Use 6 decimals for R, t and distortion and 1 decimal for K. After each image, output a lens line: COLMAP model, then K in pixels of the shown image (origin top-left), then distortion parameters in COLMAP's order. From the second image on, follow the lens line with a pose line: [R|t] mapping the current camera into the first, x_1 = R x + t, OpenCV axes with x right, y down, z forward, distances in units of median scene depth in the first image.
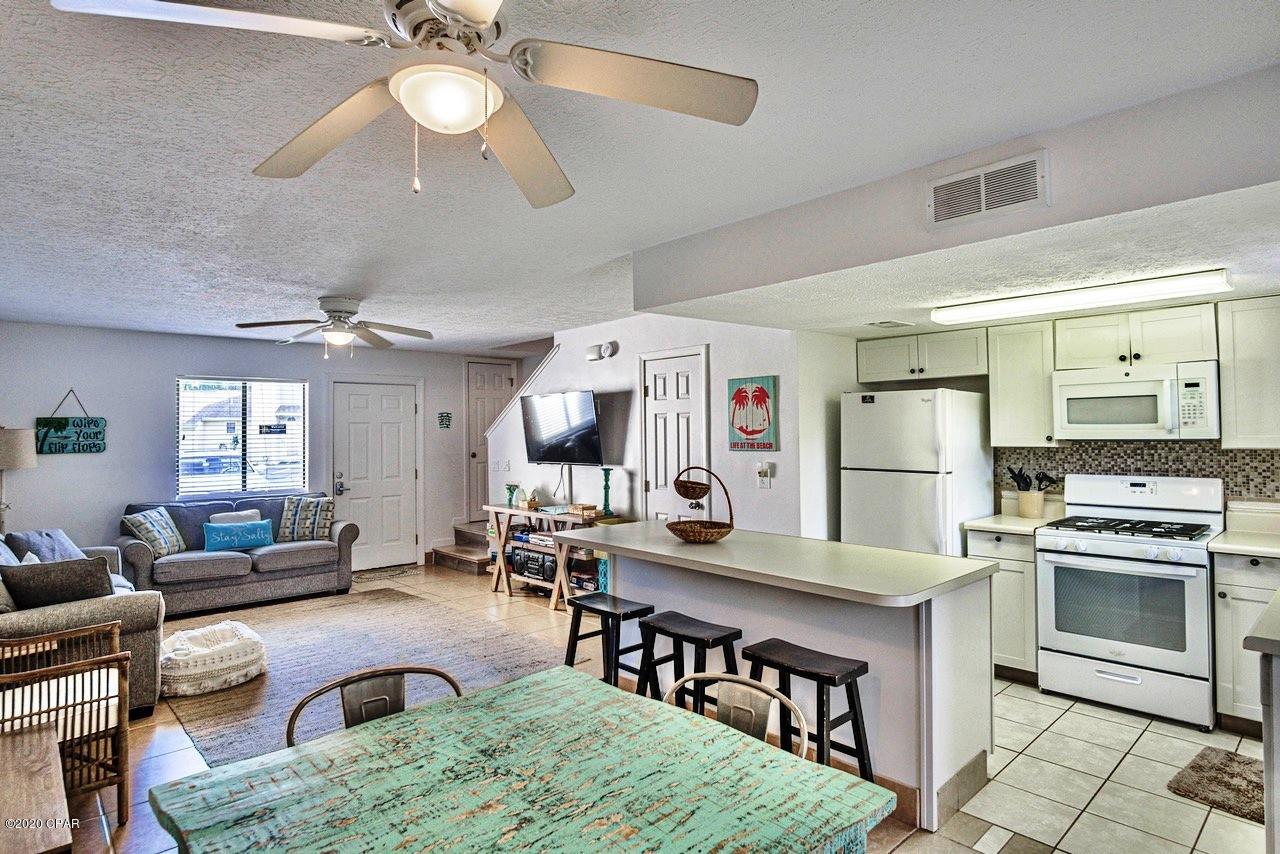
lens RADIAL K [[705.0, 0, 641.3], [0, 705.0, 416.5], [0, 0, 1]] dist [-0.015733, 0.000489]
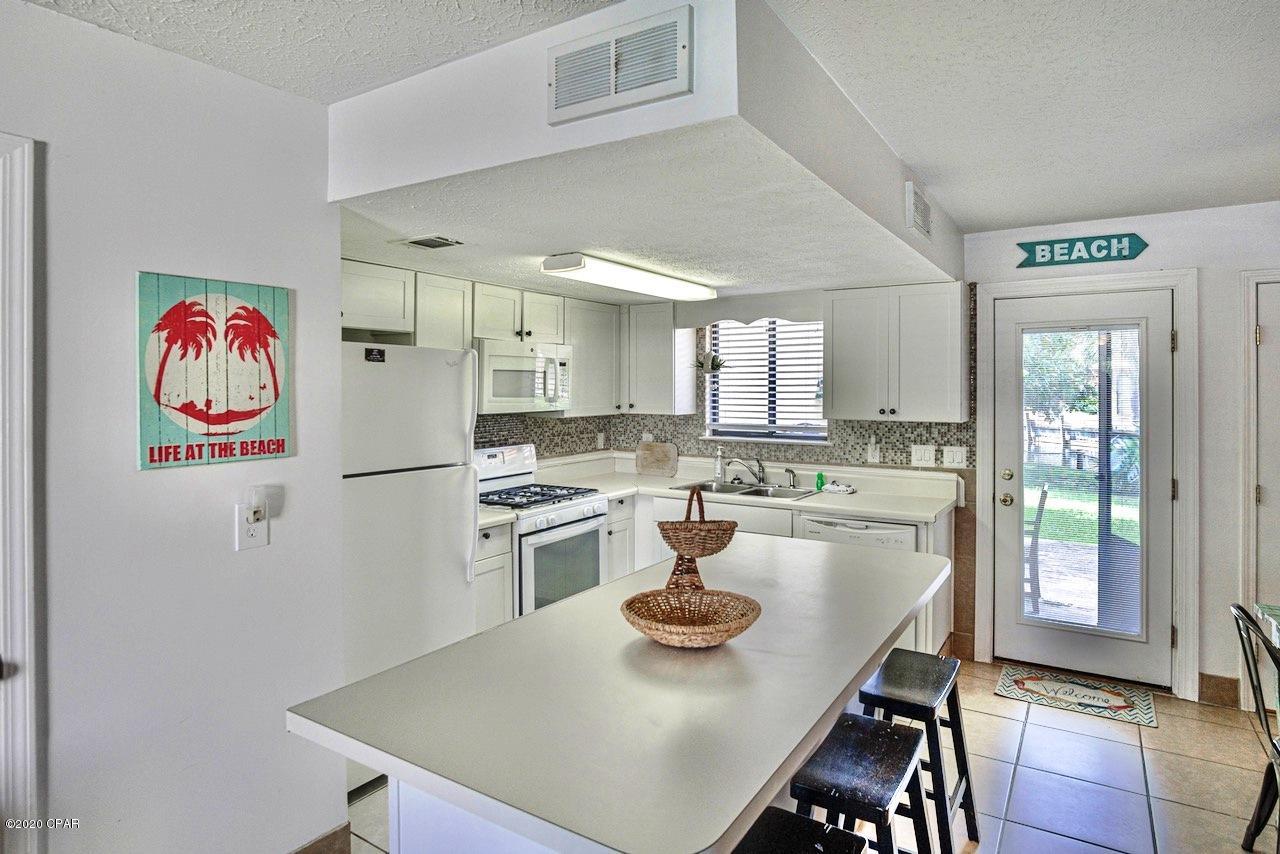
lens RADIAL K [[705.0, 0, 648.4], [0, 705.0, 390.7], [0, 0, 1]] dist [-0.015733, 0.000489]
pose [[-0.246992, 0.008772, 0.968978, -0.349633], [-0.013895, 0.999824, -0.012593, 0.011143], [-0.968918, -0.016574, -0.246826, 1.038198]]
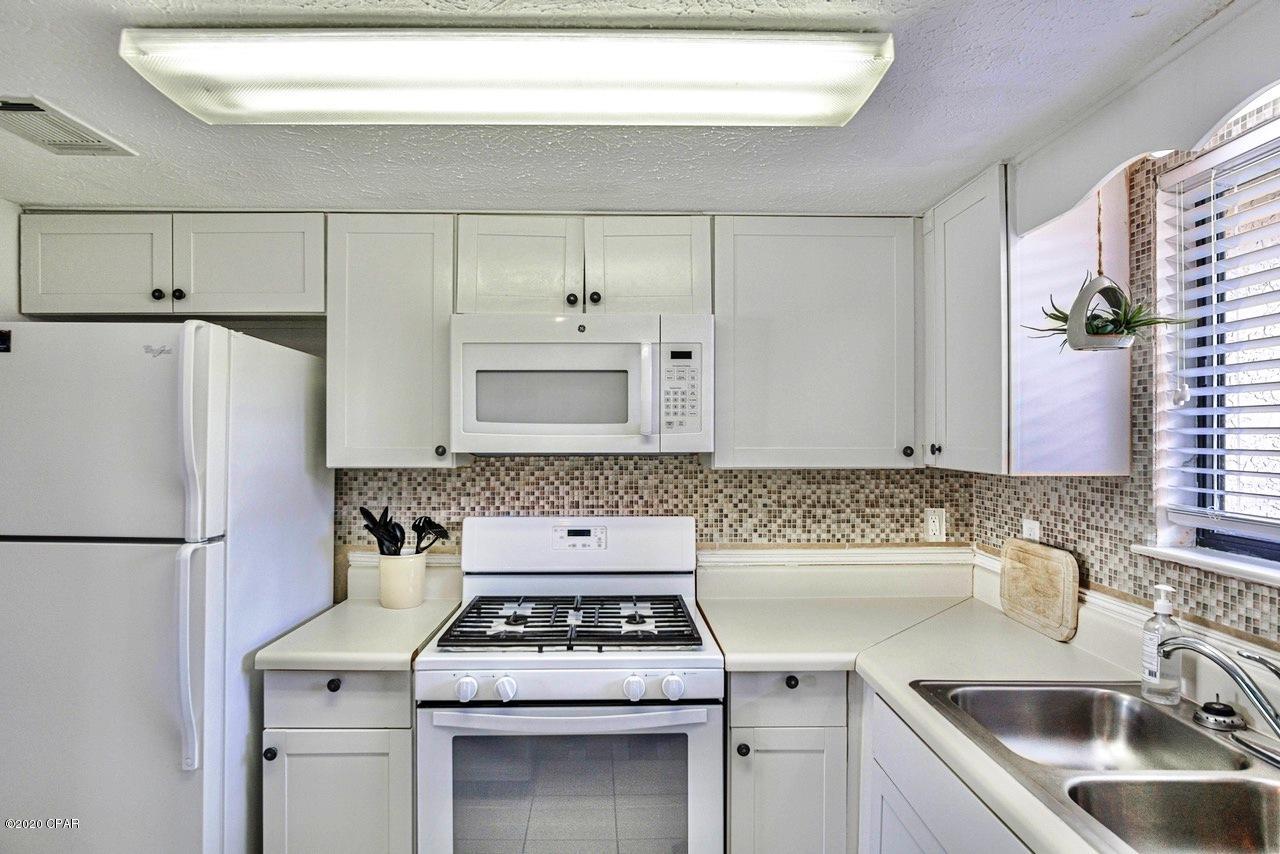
lens RADIAL K [[705.0, 0, 631.0], [0, 705.0, 432.2], [0, 0, 1]] dist [-0.015733, 0.000489]
pose [[0.671289, 0.017454, 0.740990, 0.315096], [-0.025028, 0.999686, -0.000874, 0.015975], [-0.740773, -0.017958, 0.671515, 0.589305]]
